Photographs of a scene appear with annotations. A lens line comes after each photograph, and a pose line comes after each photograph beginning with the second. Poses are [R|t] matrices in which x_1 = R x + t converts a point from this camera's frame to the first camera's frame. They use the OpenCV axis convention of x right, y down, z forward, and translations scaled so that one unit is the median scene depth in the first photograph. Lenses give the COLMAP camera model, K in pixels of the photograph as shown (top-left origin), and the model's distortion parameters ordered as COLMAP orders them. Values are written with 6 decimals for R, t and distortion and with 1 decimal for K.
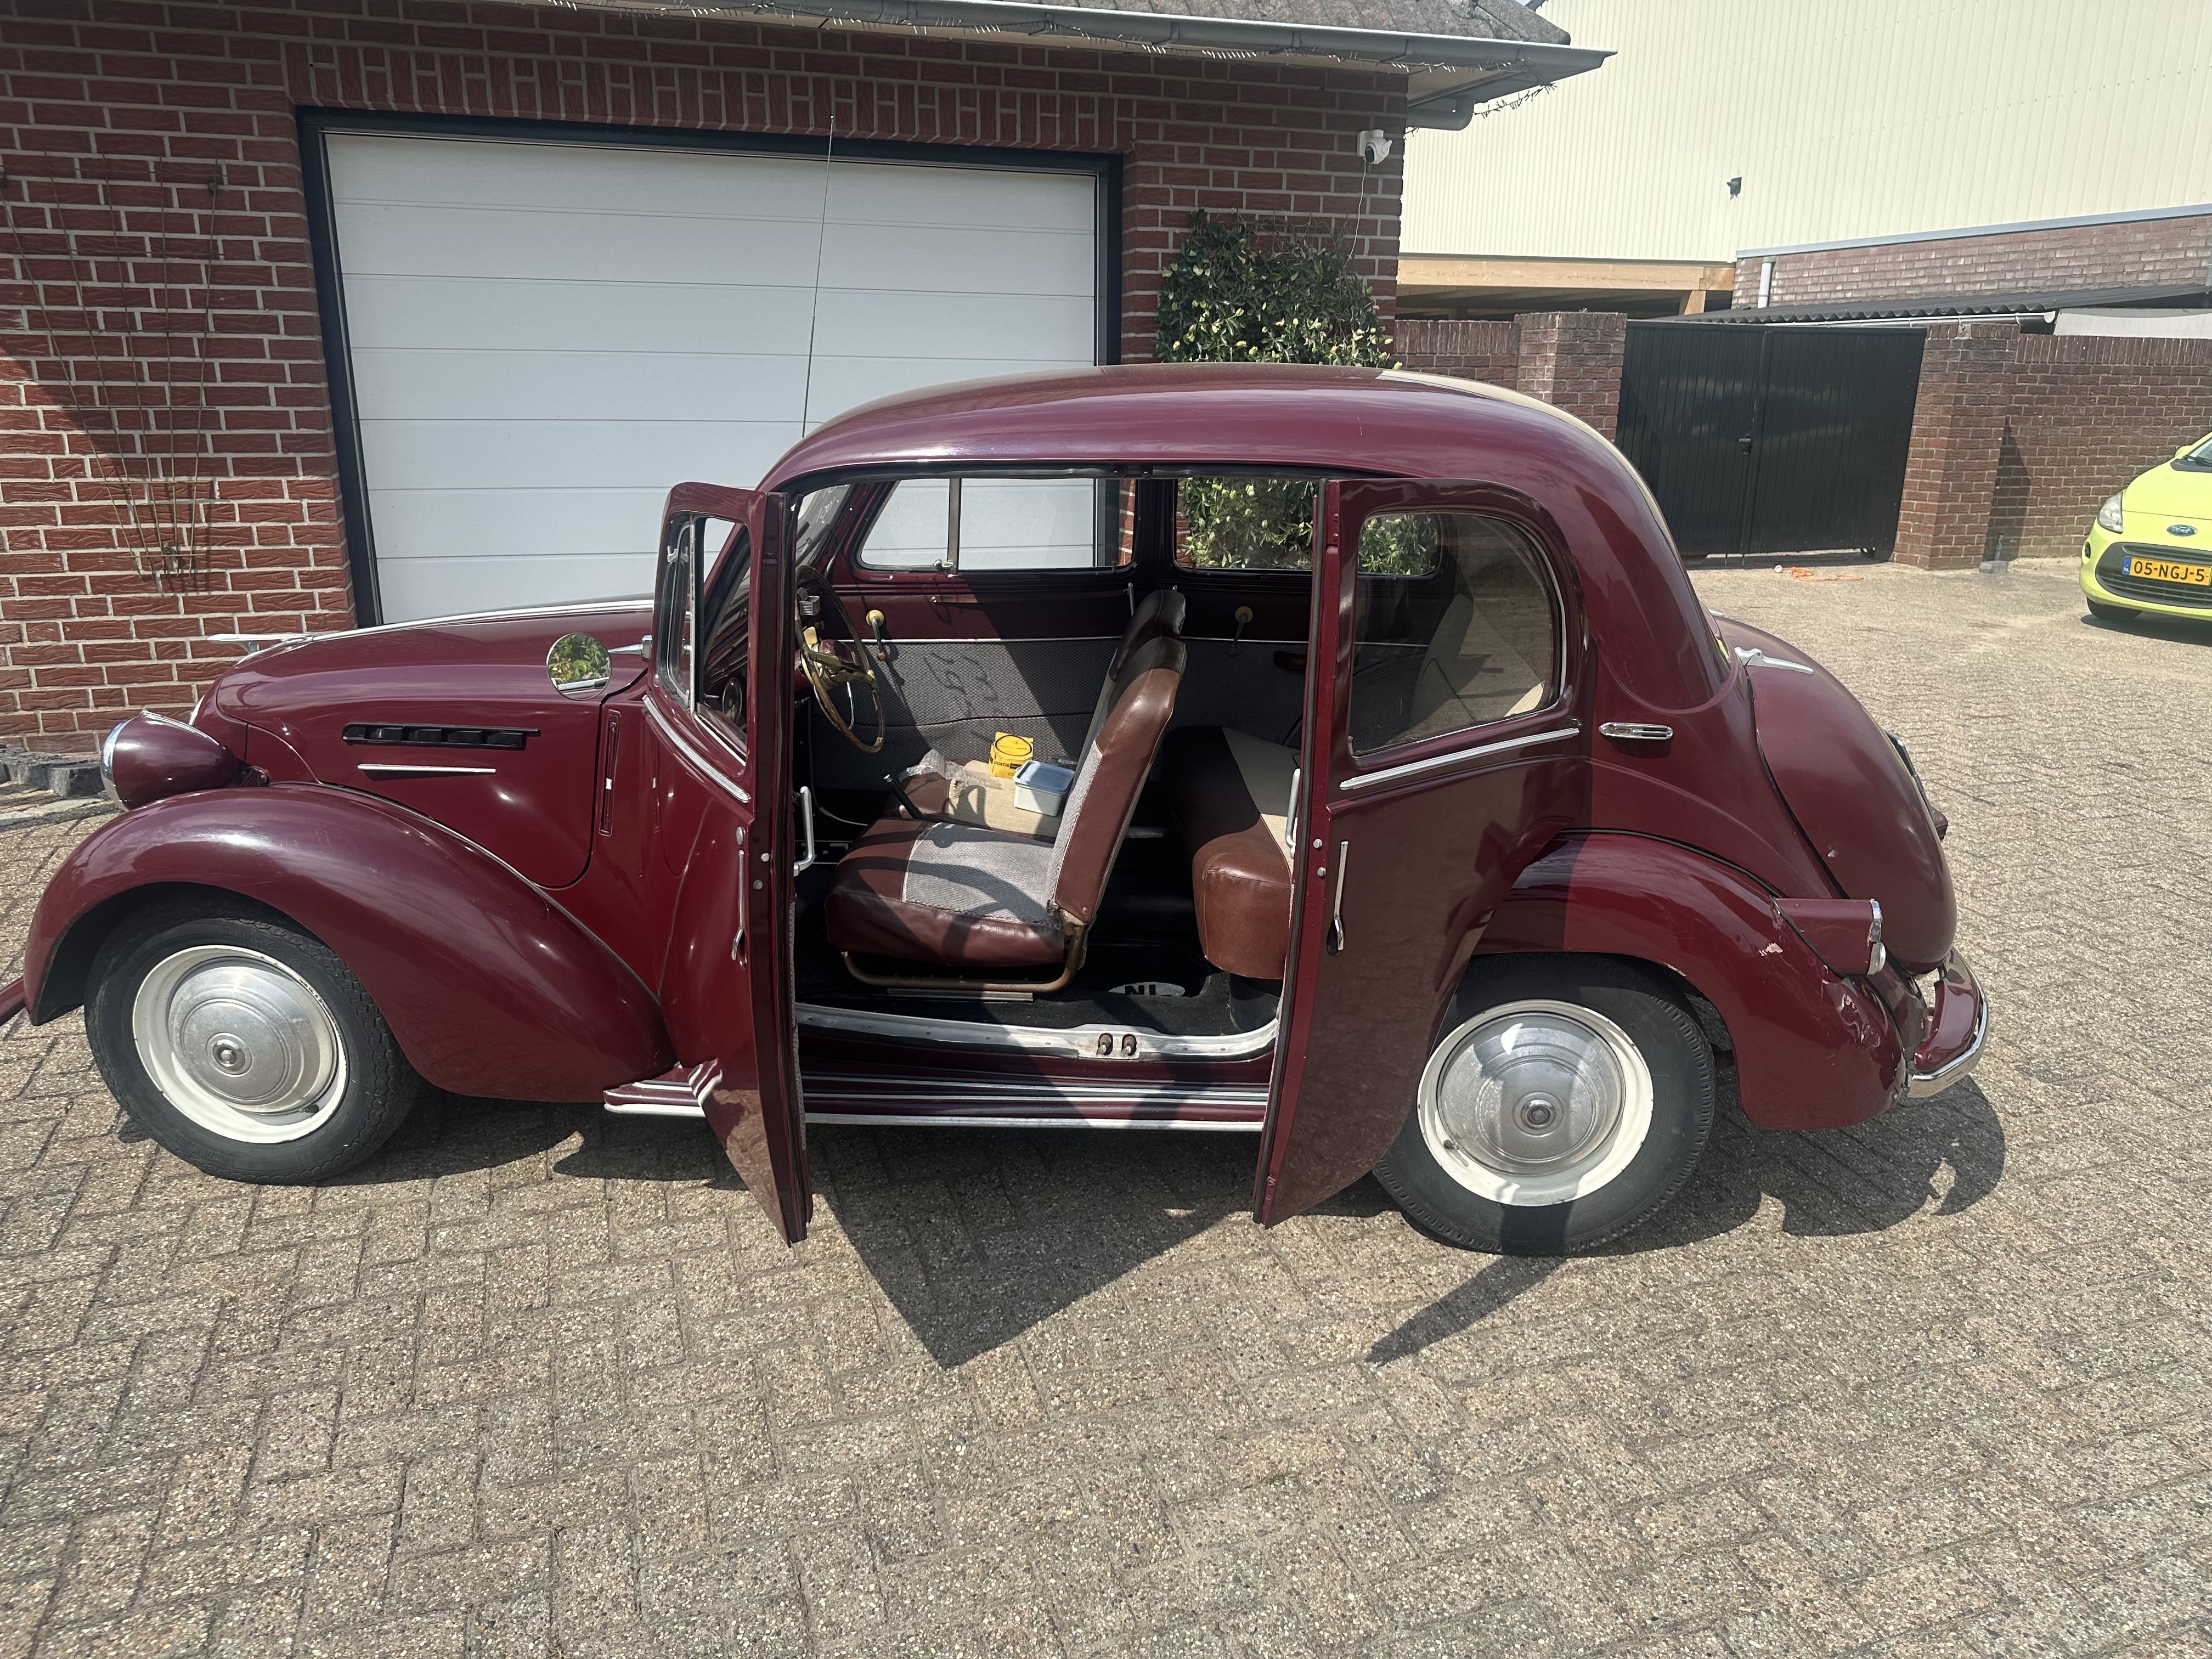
lens RADIAL K [[1550.3, 0, 1098.2], [0, 1550.3, 822.9], [0, 0, 1]] dist [0.018928, -0.023762]
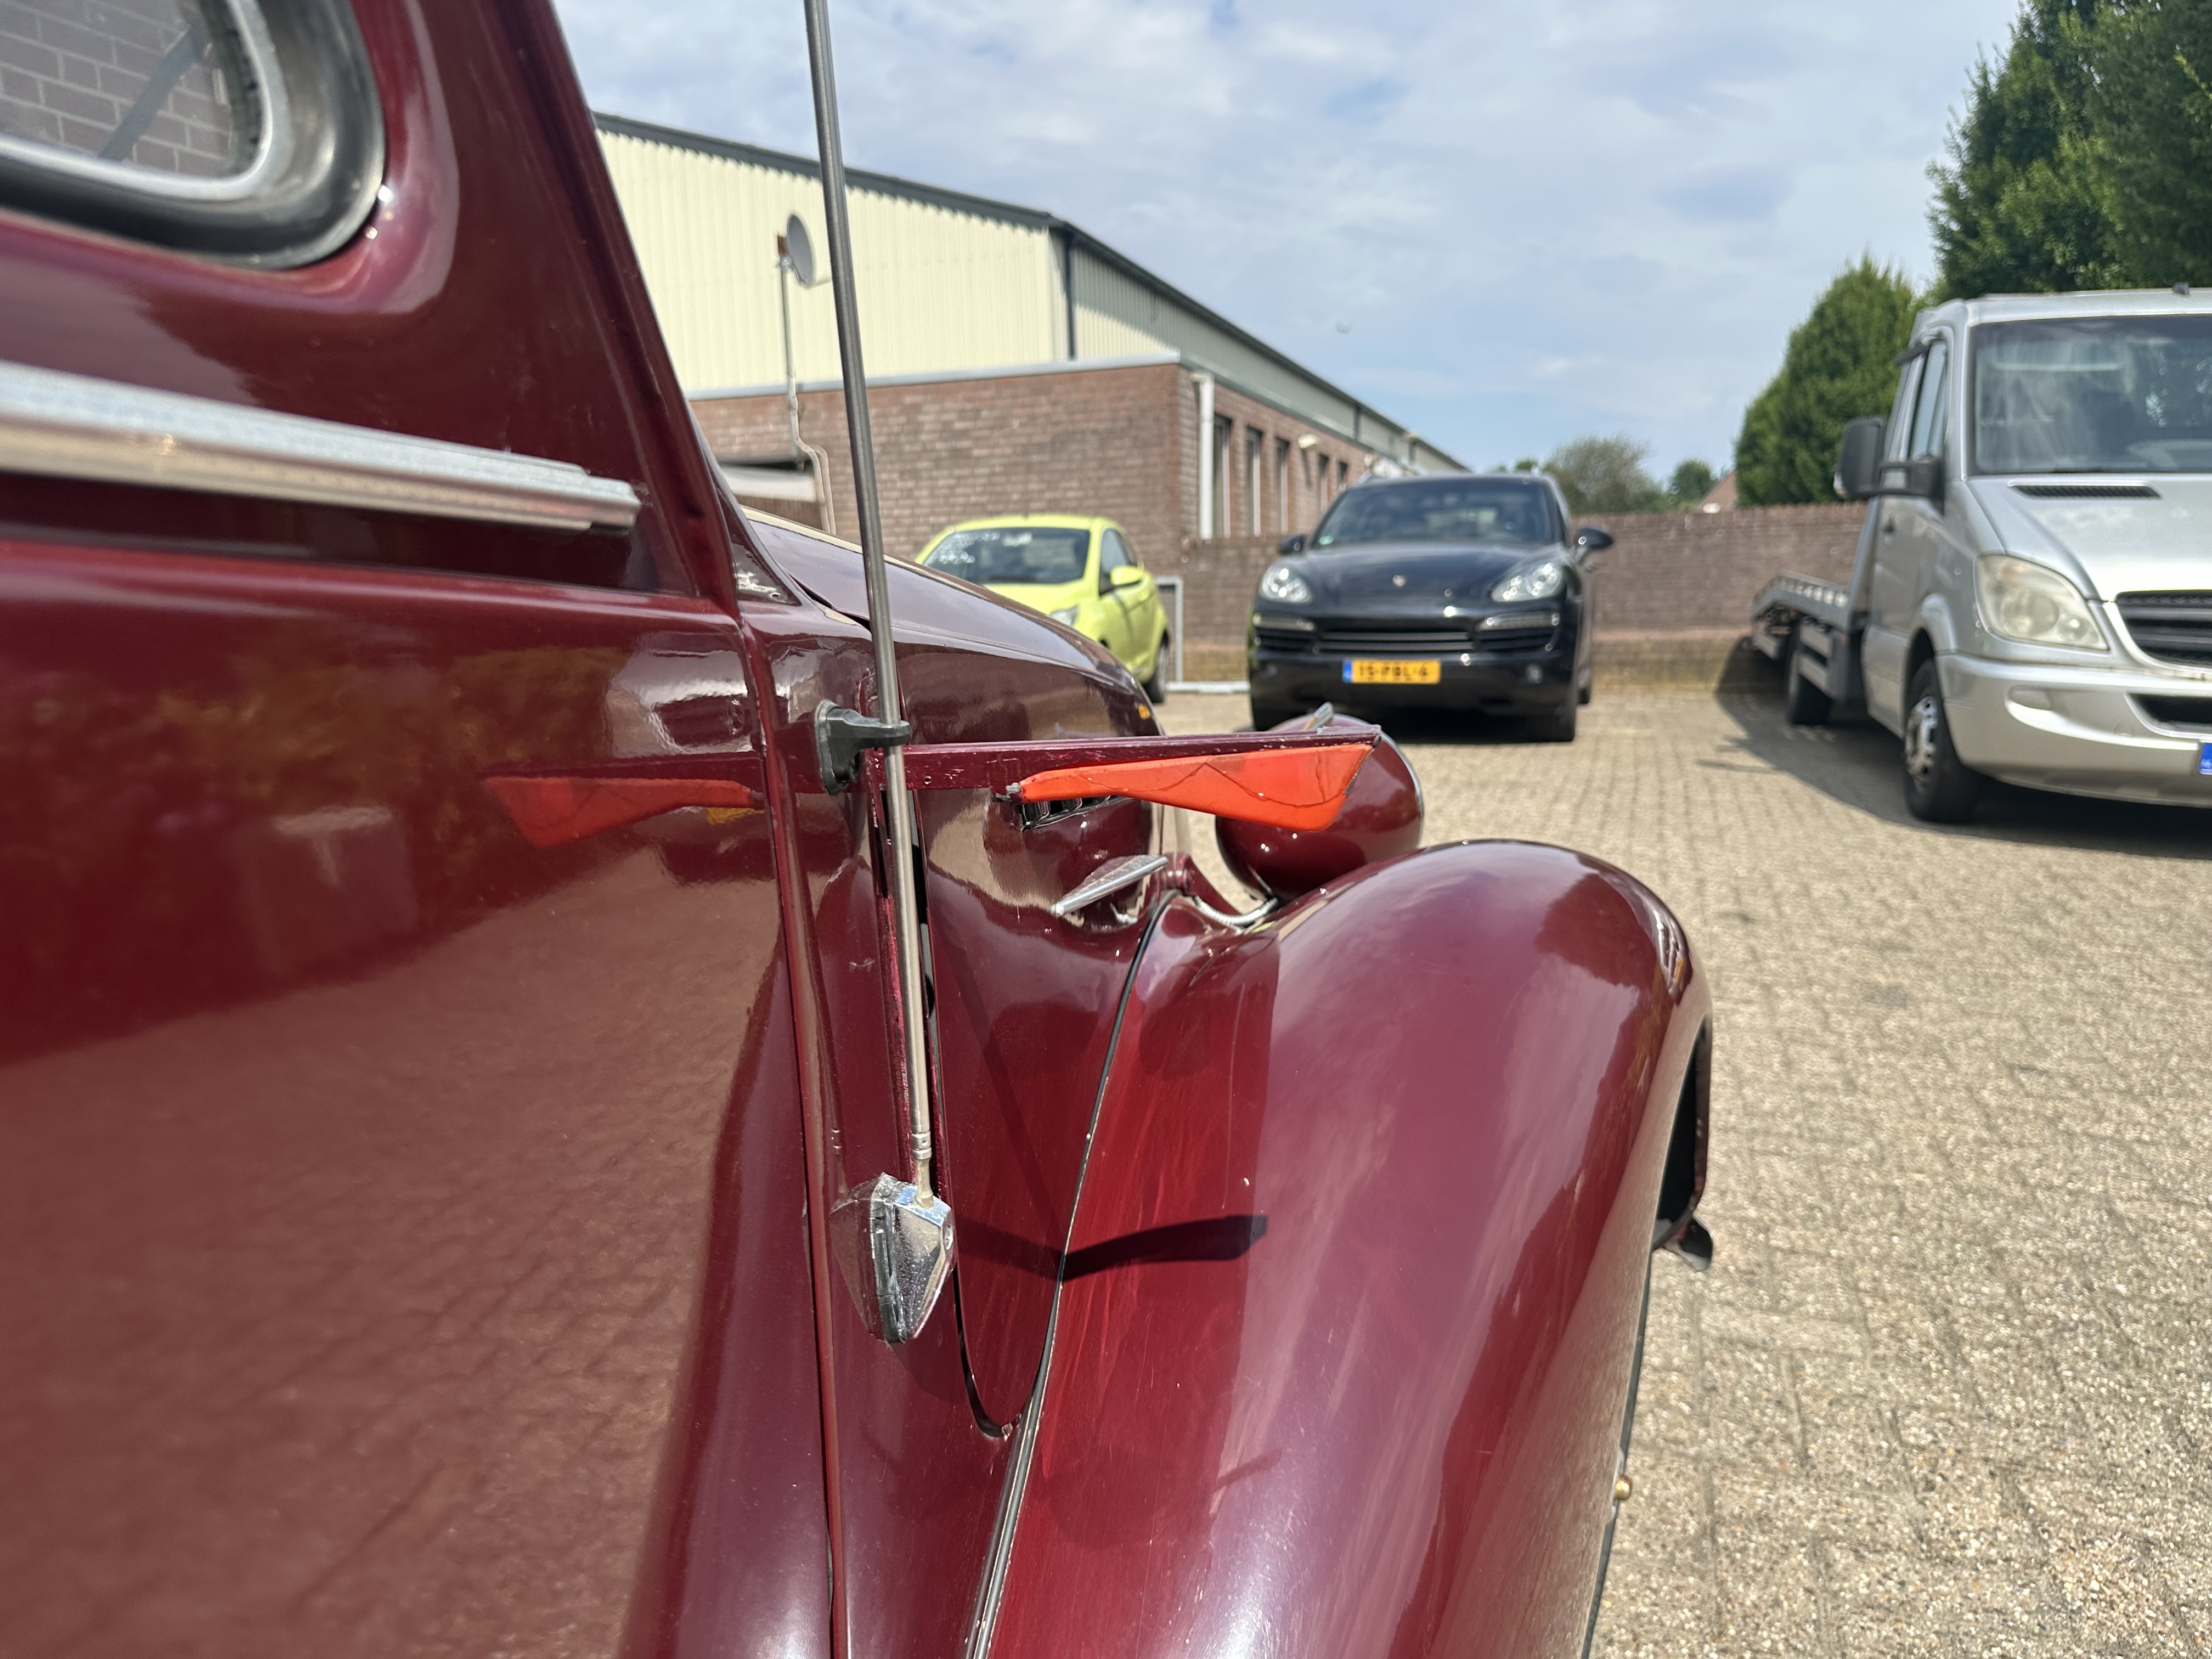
lens RADIAL K [[1582.6, 0, 1106.0], [0, 1582.6, 829.5], [0, 0, 1]] dist [0.112421, -0.156840]
pose [[0.603569, -0.144894, 0.784035, -0.238100], [0.255232, 0.966715, -0.017829, -0.011399], [-0.755355, 0.210872, 0.620461, 0.411683]]
